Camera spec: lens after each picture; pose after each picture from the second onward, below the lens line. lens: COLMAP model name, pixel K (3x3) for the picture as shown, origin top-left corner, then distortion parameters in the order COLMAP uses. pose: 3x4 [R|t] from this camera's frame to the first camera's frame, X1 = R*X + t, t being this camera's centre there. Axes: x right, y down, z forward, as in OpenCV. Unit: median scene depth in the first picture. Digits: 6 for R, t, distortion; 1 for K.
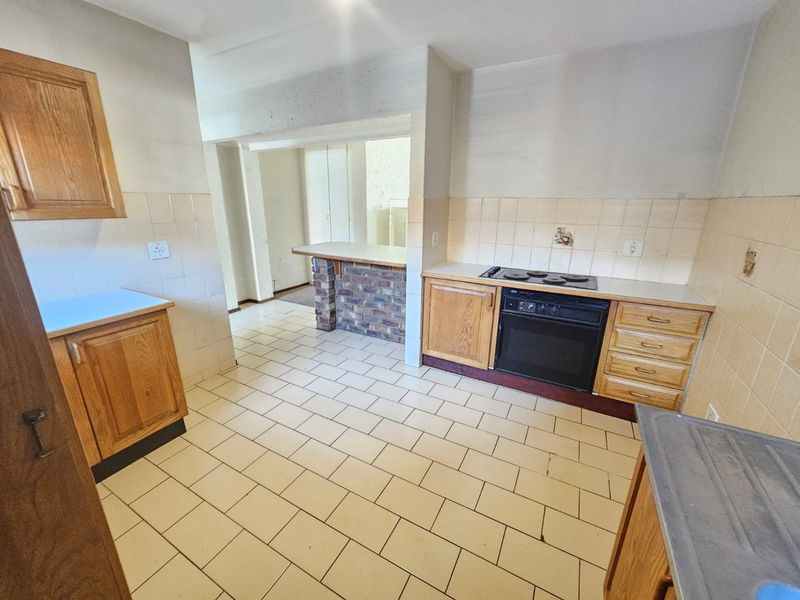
lens RADIAL K [[327.9, 0, 399.6], [0, 327.9, 298.6], [0, 0, 1]] dist [-0.001413, 0.000202]
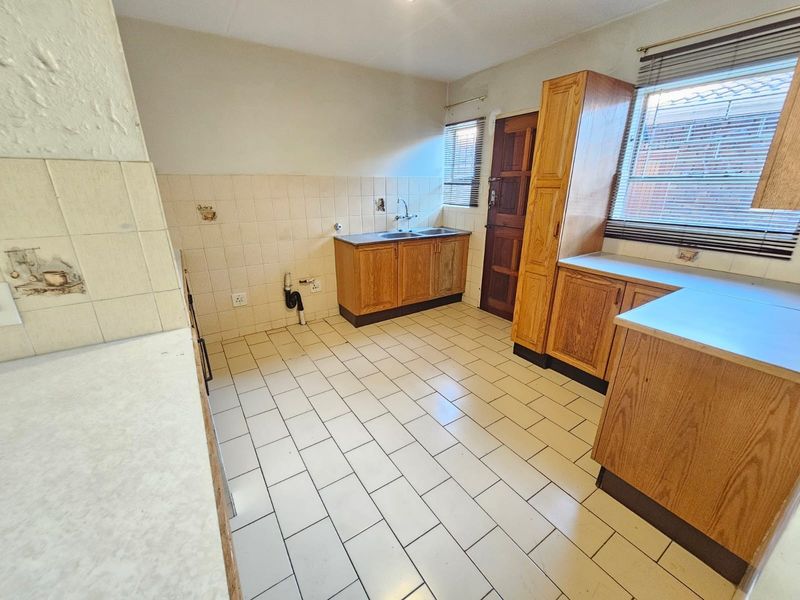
lens RADIAL K [[327.9, 0, 394.6], [0, 327.9, 300.7], [0, 0, 1]] dist [-0.001413, 0.000202]
pose [[-0.873818, -0.170691, 0.455309, -0.537635], [0.134885, 0.814528, 0.564226, -0.458186], [-0.467170, 0.554445, -0.688726, 1.573040]]
